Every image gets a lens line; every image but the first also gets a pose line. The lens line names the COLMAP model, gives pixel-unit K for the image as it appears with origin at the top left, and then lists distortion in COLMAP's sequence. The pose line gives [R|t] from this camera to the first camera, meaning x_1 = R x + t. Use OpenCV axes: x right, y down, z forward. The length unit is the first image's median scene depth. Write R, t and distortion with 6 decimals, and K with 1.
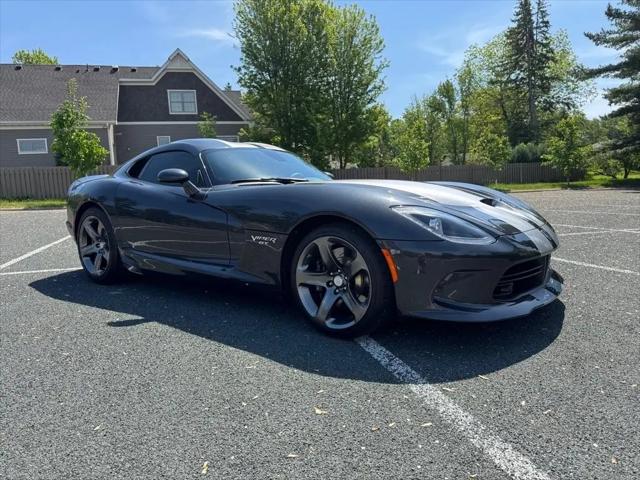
lens RADIAL K [[459.2, 0, 317.3], [0, 459.2, 242.2], [0, 0, 1]] dist [0.042534, -0.052643]
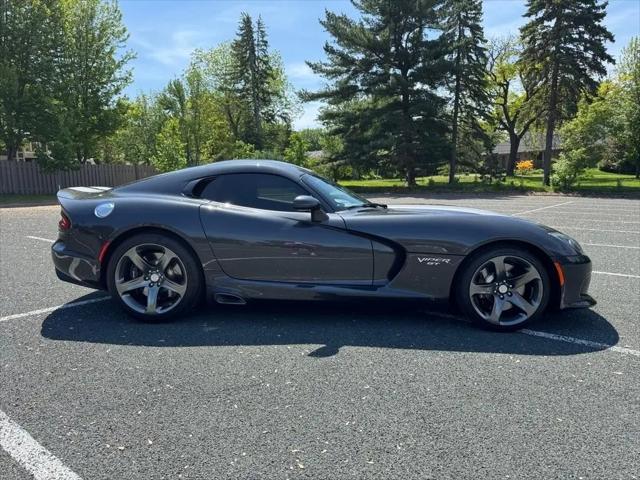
lens RADIAL K [[459.2, 0, 320.4], [0, 459.2, 244.8], [0, 0, 1]] dist [0.042534, -0.052643]
pose [[0.821131, -0.043423, 0.569086, -0.087648], [0.038410, 0.999045, 0.020809, -0.007018], [-0.569446, 0.004772, 0.822015, 0.015327]]
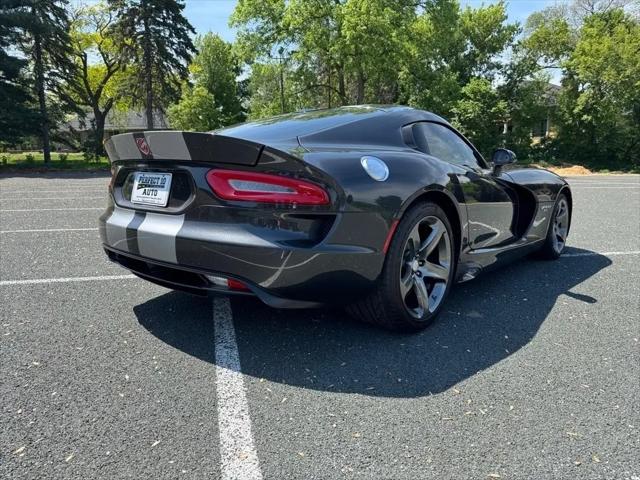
lens RADIAL K [[459.2, 0, 320.1], [0, 459.2, 244.9], [0, 0, 1]] dist [0.042534, -0.052643]
pose [[0.065795, -0.141509, 0.987748, -0.134208], [0.112657, 0.984617, 0.133556, -0.013720], [-0.991453, 0.102490, 0.080725, 0.138280]]
